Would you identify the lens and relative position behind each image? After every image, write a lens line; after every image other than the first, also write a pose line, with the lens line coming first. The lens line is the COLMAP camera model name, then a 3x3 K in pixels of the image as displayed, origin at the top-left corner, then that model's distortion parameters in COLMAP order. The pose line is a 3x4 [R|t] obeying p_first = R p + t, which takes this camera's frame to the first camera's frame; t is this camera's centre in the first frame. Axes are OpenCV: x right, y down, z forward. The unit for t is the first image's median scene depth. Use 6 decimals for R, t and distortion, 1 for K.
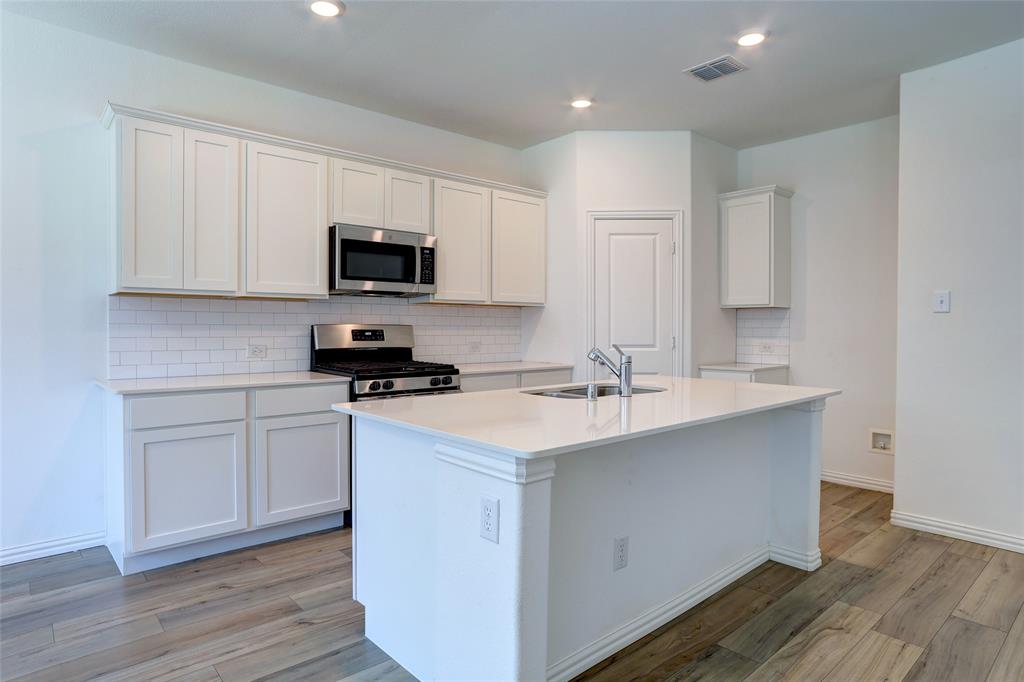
lens RADIAL K [[585.2, 0, 503.5], [0, 585.2, 336.7], [0, 0, 1]] dist [-0.062528, 0.041787]
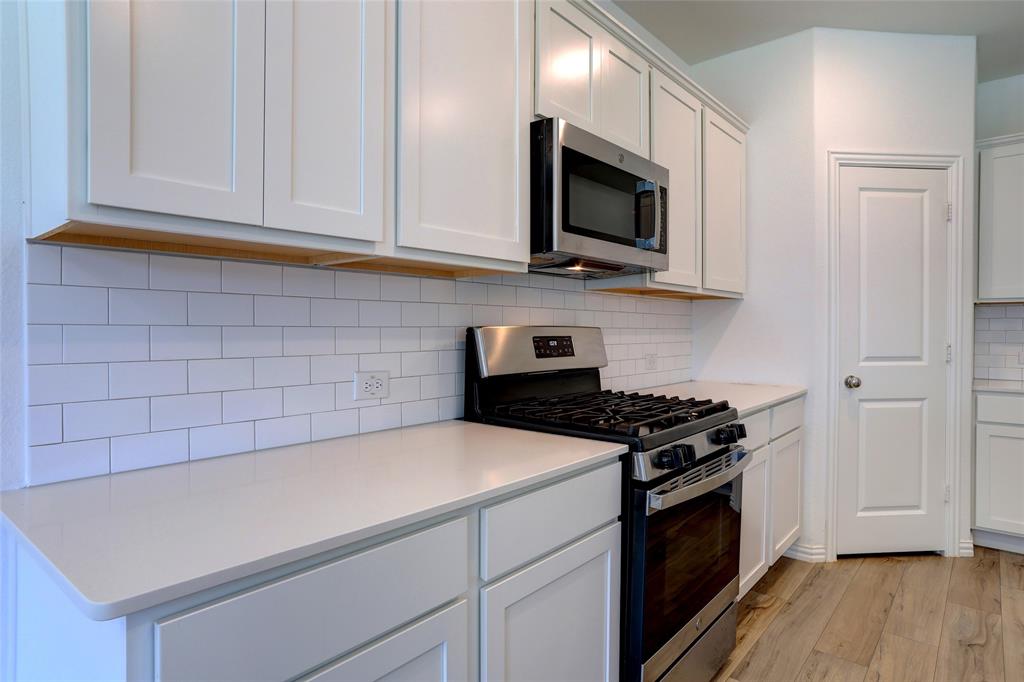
lens RADIAL K [[585.2, 0, 505.6], [0, 585.2, 334.1], [0, 0, 1]] dist [-0.062528, 0.041787]
pose [[0.989712, -0.001298, 0.143069, -0.365070], [0.001957, 0.999988, -0.004463, -0.011945], [-0.143061, 0.004697, 0.989703, 0.498601]]
